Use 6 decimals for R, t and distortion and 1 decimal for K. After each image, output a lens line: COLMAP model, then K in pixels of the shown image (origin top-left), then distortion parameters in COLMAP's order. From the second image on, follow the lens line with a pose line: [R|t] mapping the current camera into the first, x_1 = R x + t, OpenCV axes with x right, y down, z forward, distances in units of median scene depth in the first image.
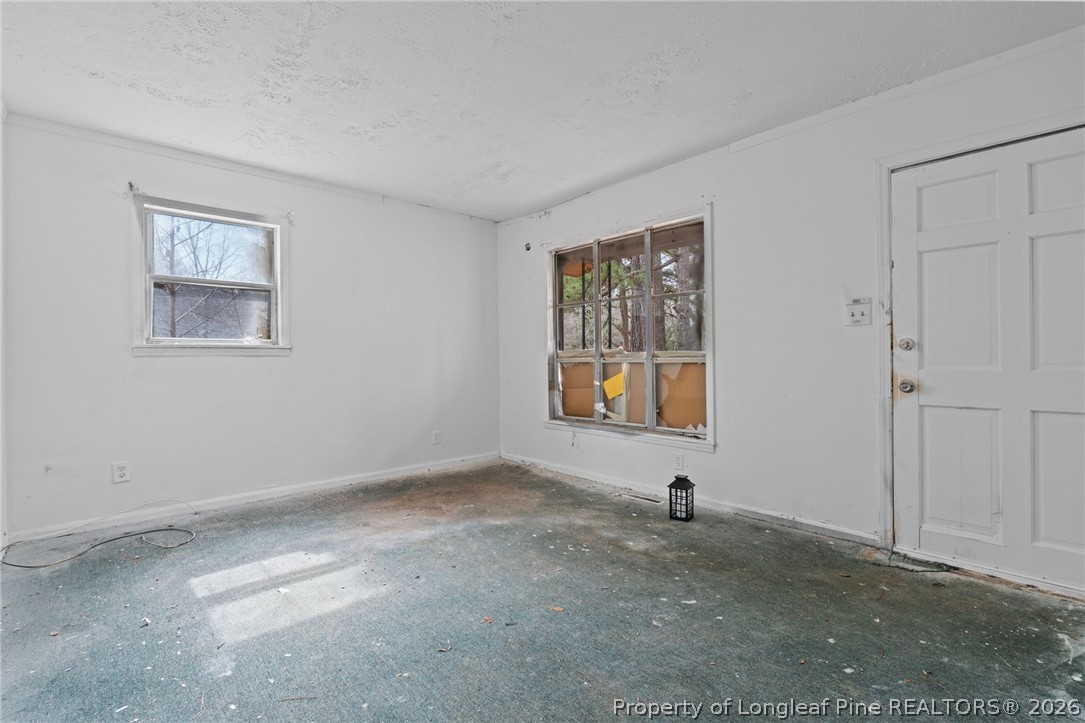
lens RADIAL K [[505.8, 0, 541.6], [0, 505.8, 361.4], [0, 0, 1]] dist [-0.003093, 0.000778]
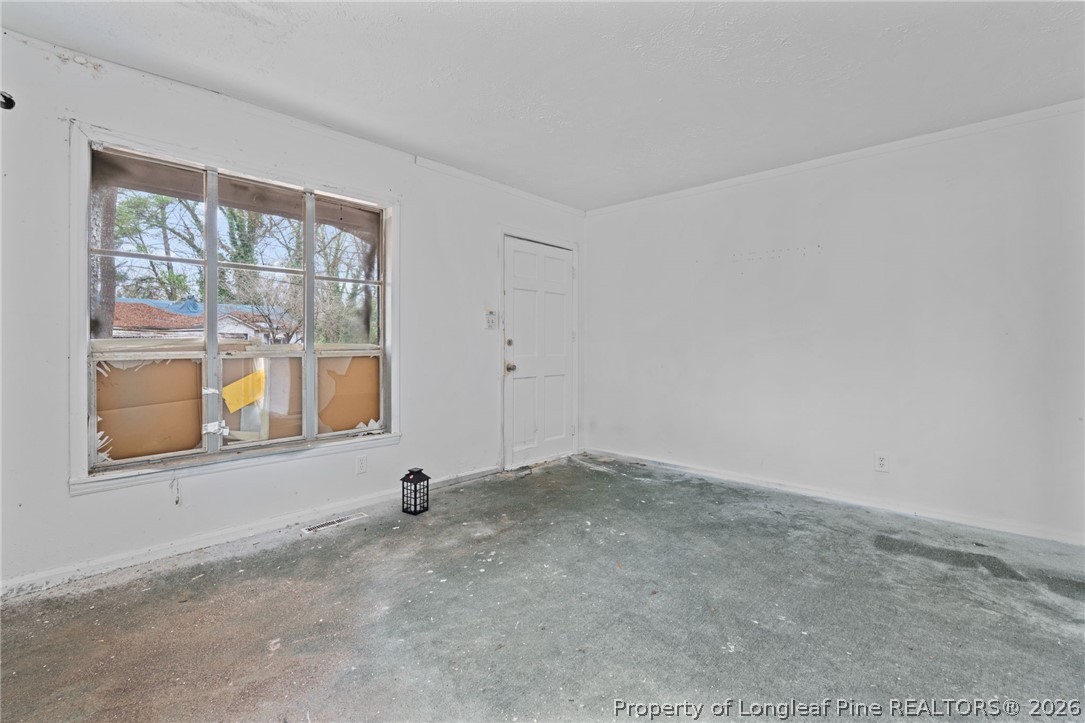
lens RADIAL K [[505.8, 0, 524.2], [0, 505.8, 341.9], [0, 0, 1]] dist [-0.003093, 0.000778]
pose [[-0.092122, 0.016637, 0.995609, -0.696866], [0.009407, 0.999830, -0.015837, -0.006474], [-0.995703, 0.007907, -0.092263, 0.822757]]
